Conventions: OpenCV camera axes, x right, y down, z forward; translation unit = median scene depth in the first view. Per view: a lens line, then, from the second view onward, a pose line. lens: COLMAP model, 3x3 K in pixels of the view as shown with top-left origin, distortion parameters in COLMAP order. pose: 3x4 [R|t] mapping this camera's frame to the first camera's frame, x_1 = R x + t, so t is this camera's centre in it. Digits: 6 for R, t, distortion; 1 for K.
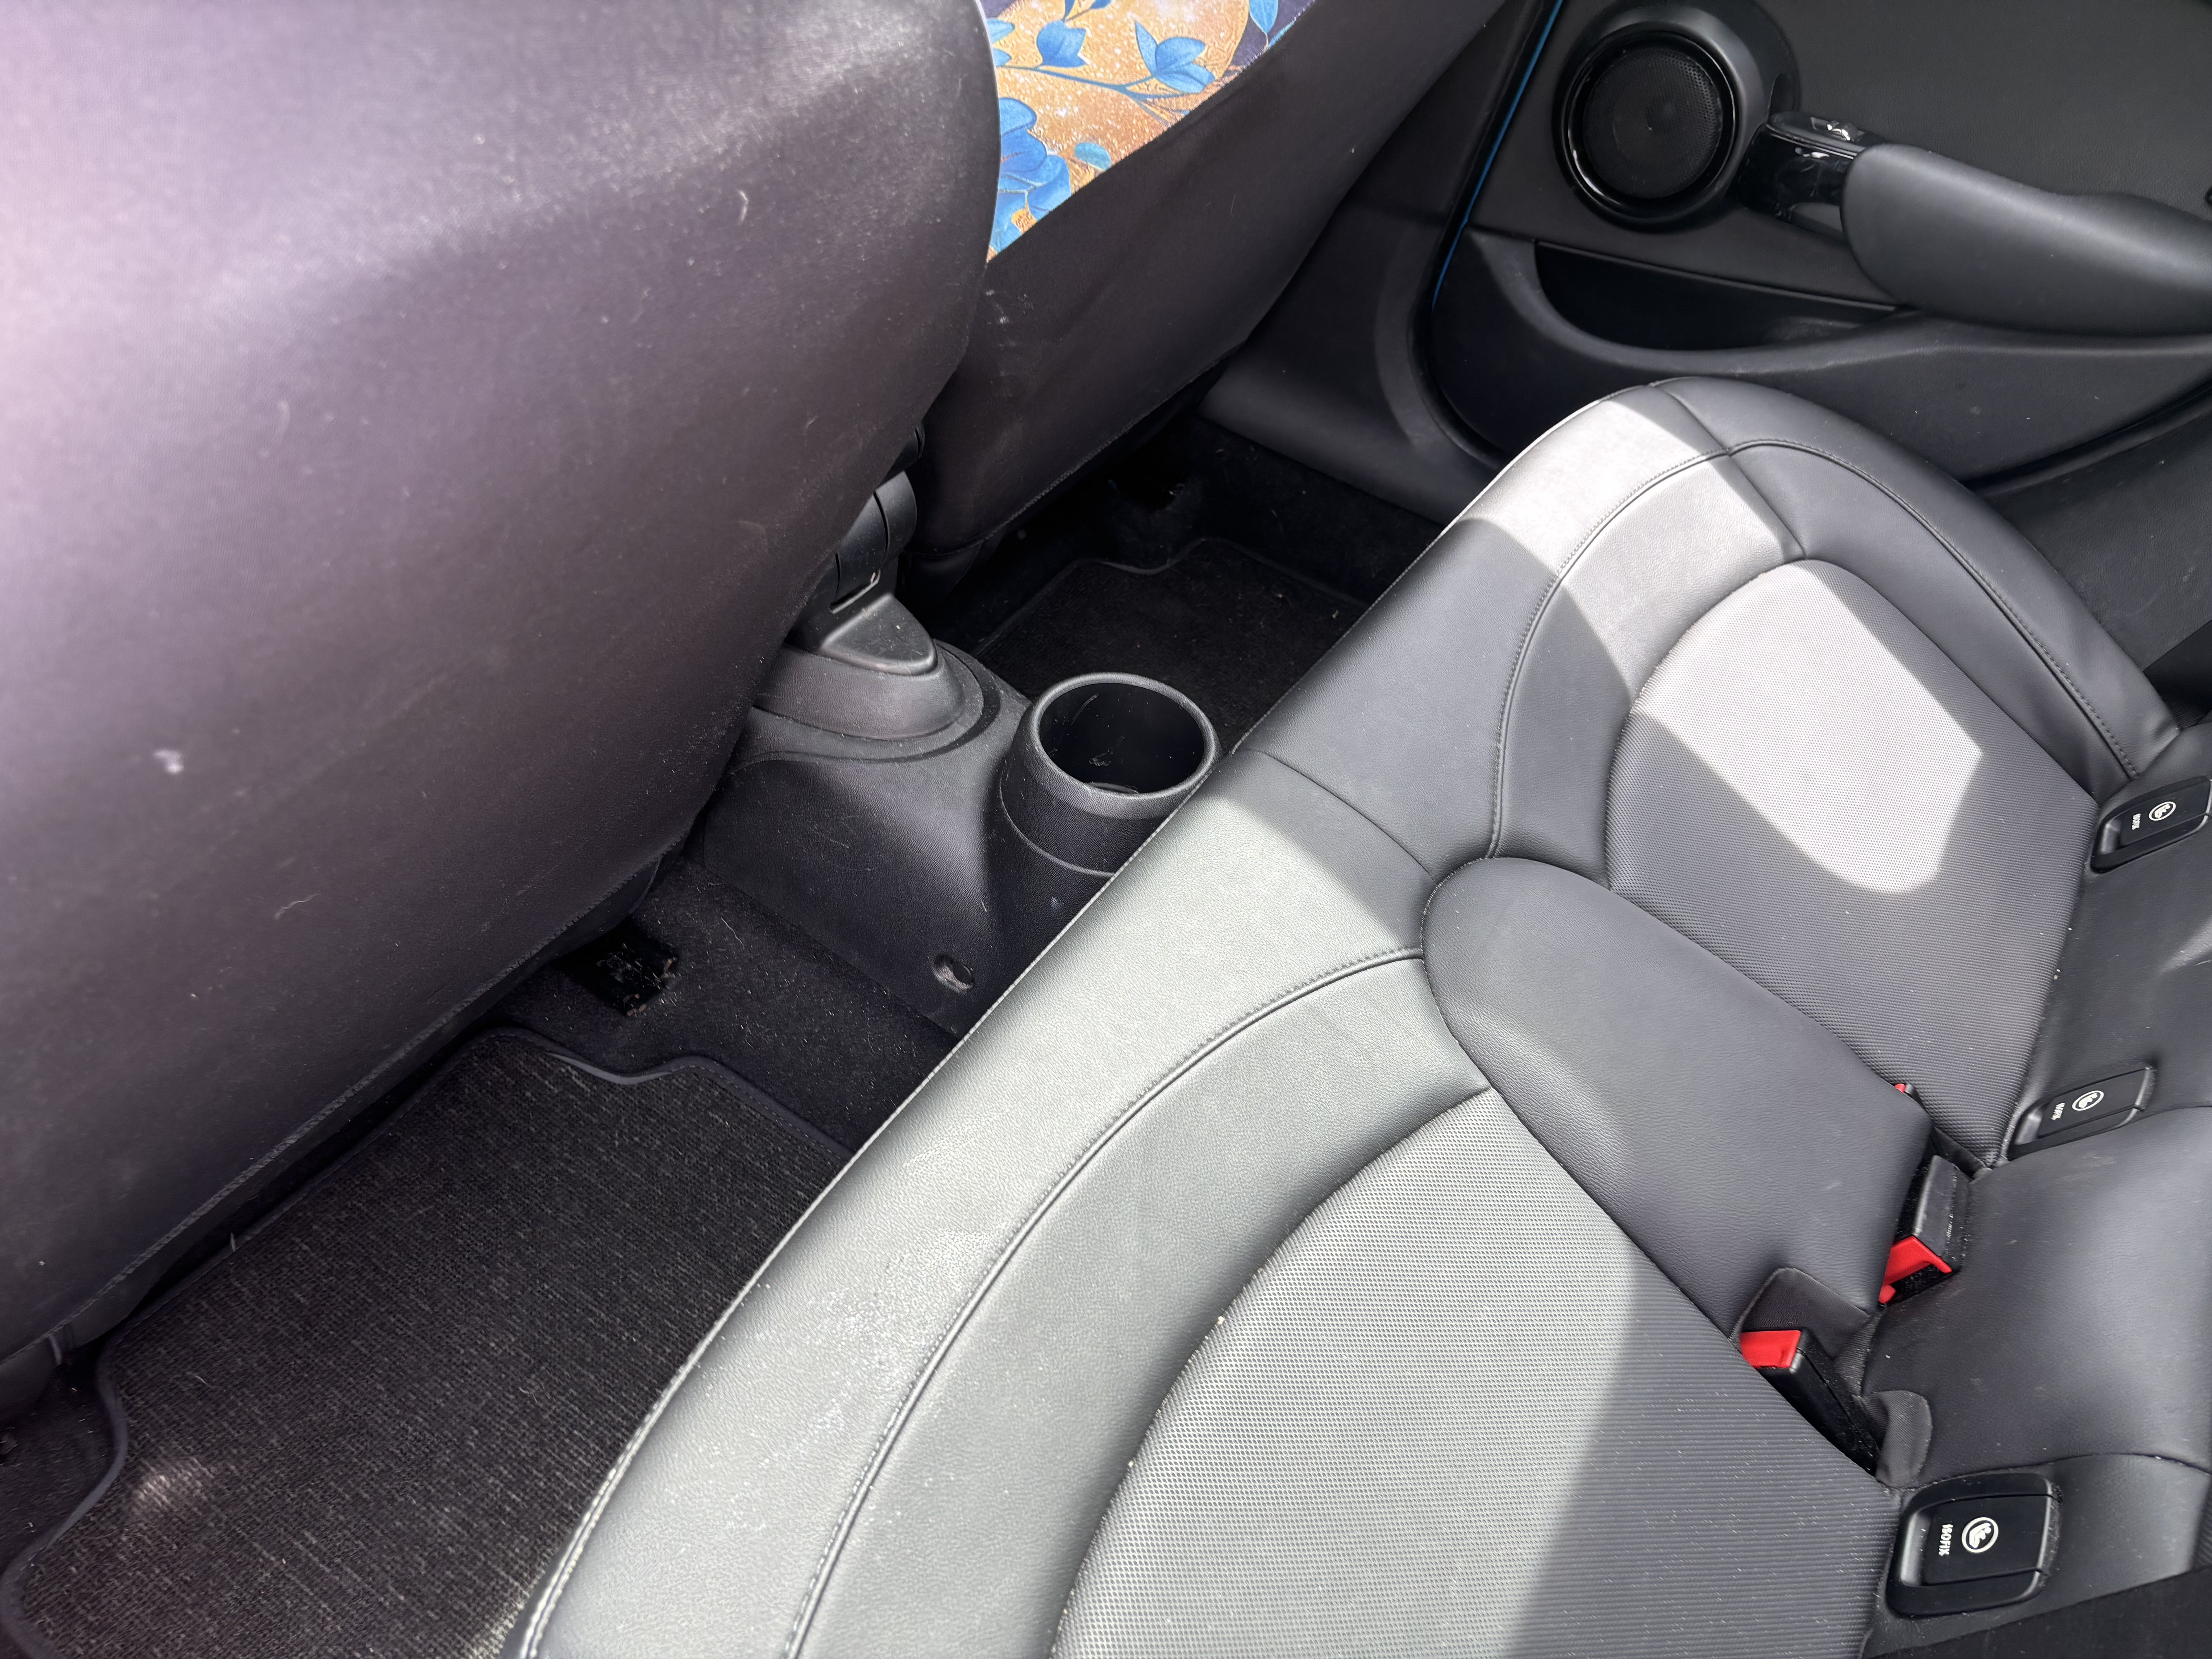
lens RADIAL K [[1609.6, 0, 1106.2], [0, 1609.6, 870.5], [0, 0, 1]] dist [0.047386, -0.070224]
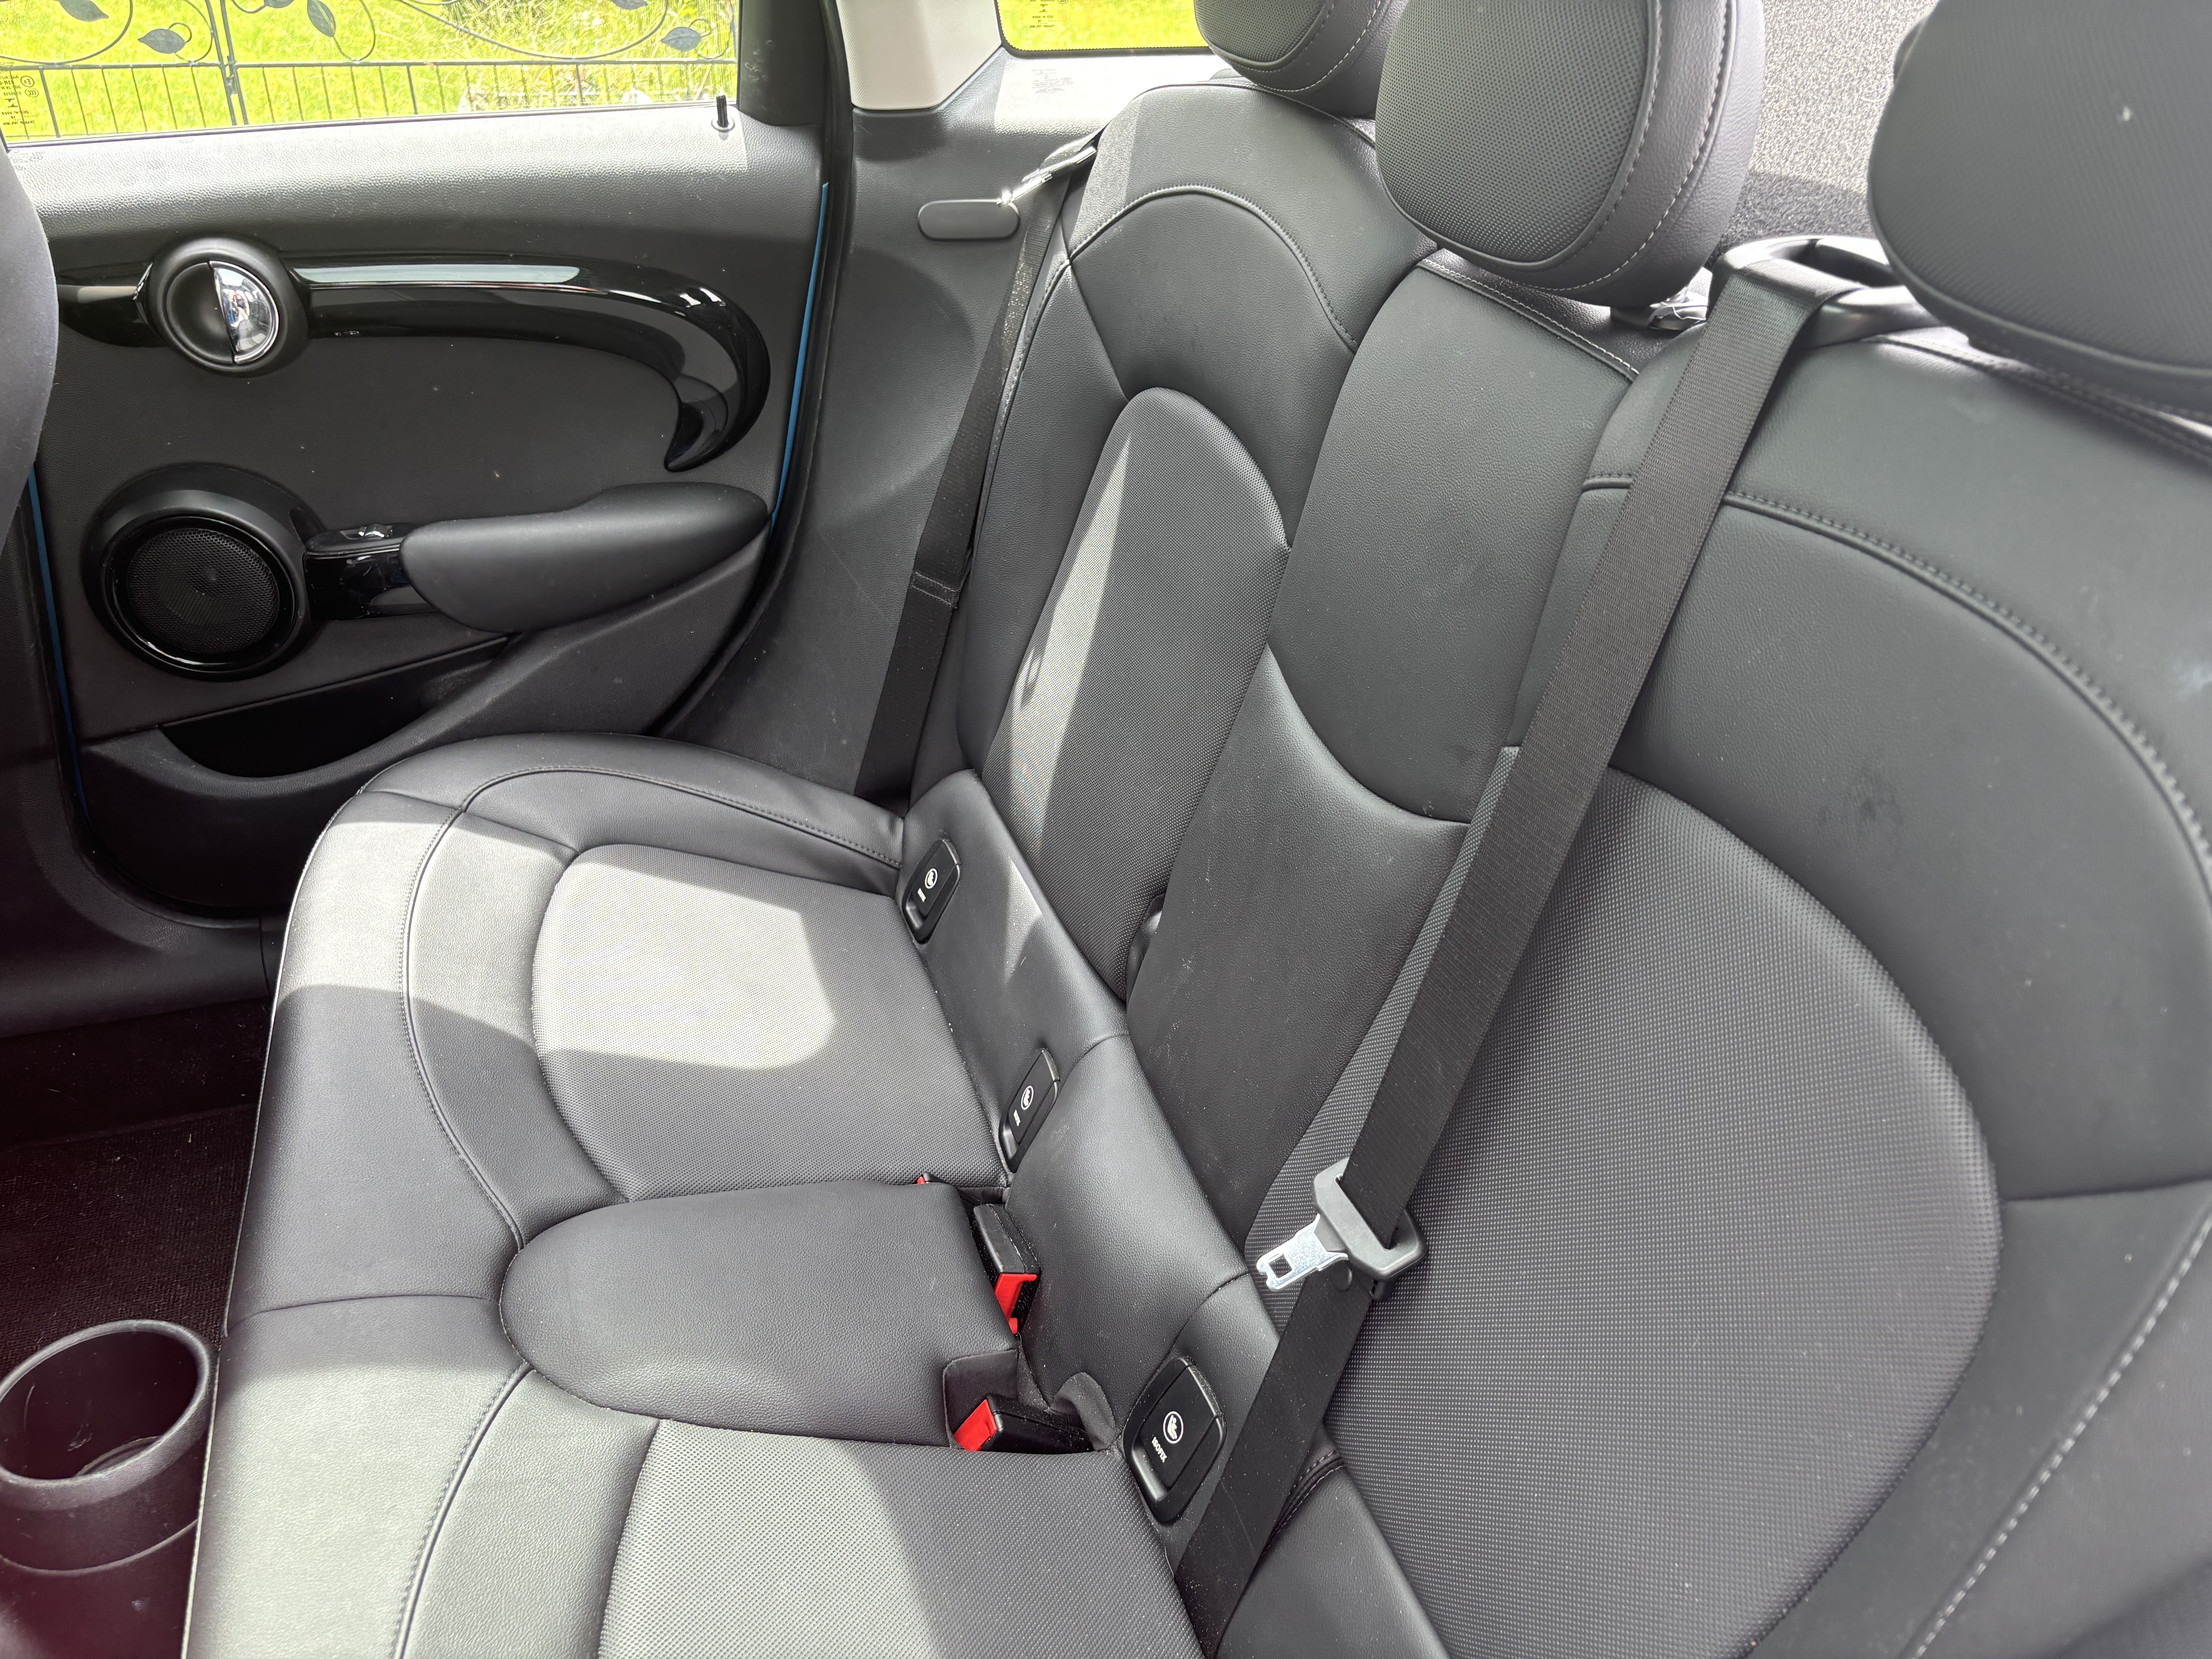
lens RADIAL K [[1656.7, 0, 1119.3], [0, 1656.7, 827.3], [0, 0, 1]] dist [0.032624, -0.034988]
pose [[0.615921, -0.480954, 0.623958, -0.056319], [0.591744, 0.805294, 0.036608, -0.032513], [-0.520077, 0.346676, 0.780600, -0.119604]]
